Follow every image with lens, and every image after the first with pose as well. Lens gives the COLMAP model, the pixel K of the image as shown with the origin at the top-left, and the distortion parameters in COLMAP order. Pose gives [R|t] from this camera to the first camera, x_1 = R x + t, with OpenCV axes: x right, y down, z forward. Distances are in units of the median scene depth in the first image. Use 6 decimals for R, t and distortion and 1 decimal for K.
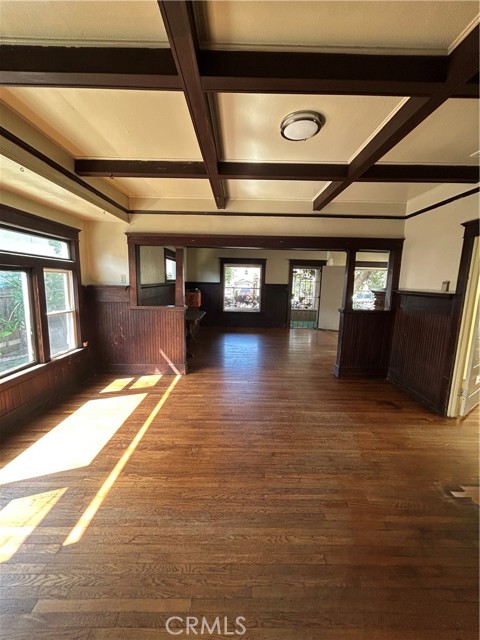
lens RADIAL K [[258.3, 0, 239.8], [0, 258.3, 319.3], [0, 0, 1]] dist [-0.001471, 0.001440]
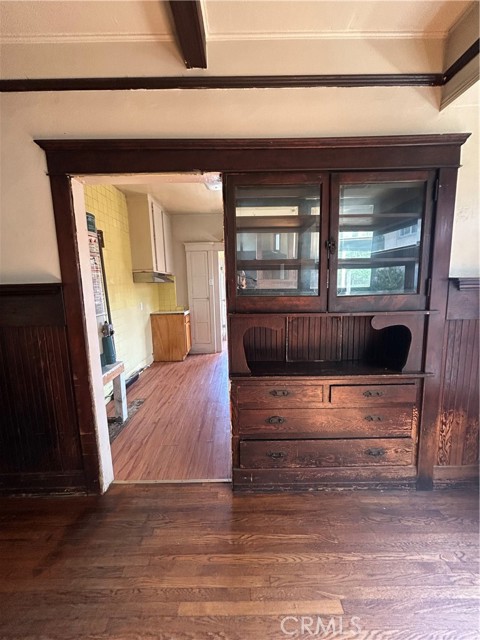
lens RADIAL K [[258.3, 0, 239.5], [0, 258.3, 320.9], [0, 0, 1]] dist [-0.001471, 0.001440]
pose [[-0.999945, 0.000409, 0.010519, -0.298717], [0.003365, 0.959228, 0.282613, -0.119454], [-0.009974, 0.282633, -0.959176, 1.131890]]
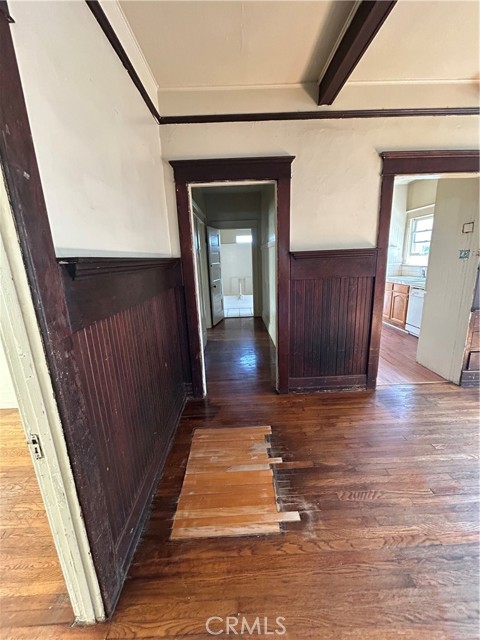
lens RADIAL K [[258.3, 0, 239.7], [0, 258.3, 320.3], [0, 0, 1]] dist [-0.001471, 0.001440]
pose [[-0.999839, 0.016855, -0.006168, 1.100134], [0.013418, 0.930215, 0.366770, -0.151289], [0.011920, 0.366628, -0.930291, 1.650559]]
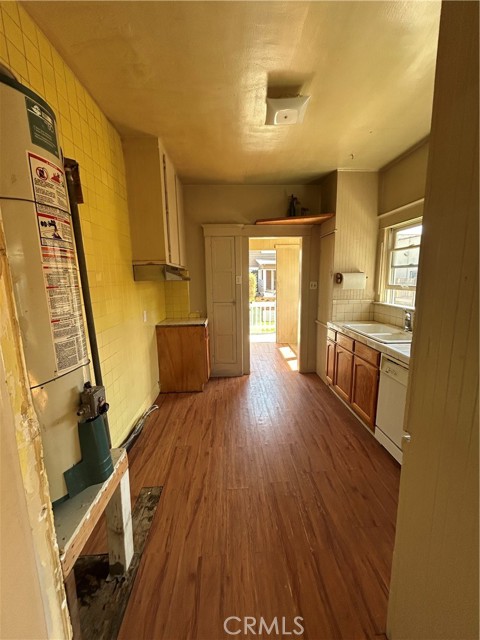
lens RADIAL K [[258.3, 0, 239.8], [0, 258.3, 320.4], [0, 0, 1]] dist [-0.001471, 0.001440]
pose [[-0.999447, -0.004355, -0.032972, 0.126243], [-0.014049, 0.953881, 0.299855, -0.031373], [0.030145, 0.300152, -0.953415, 0.304220]]
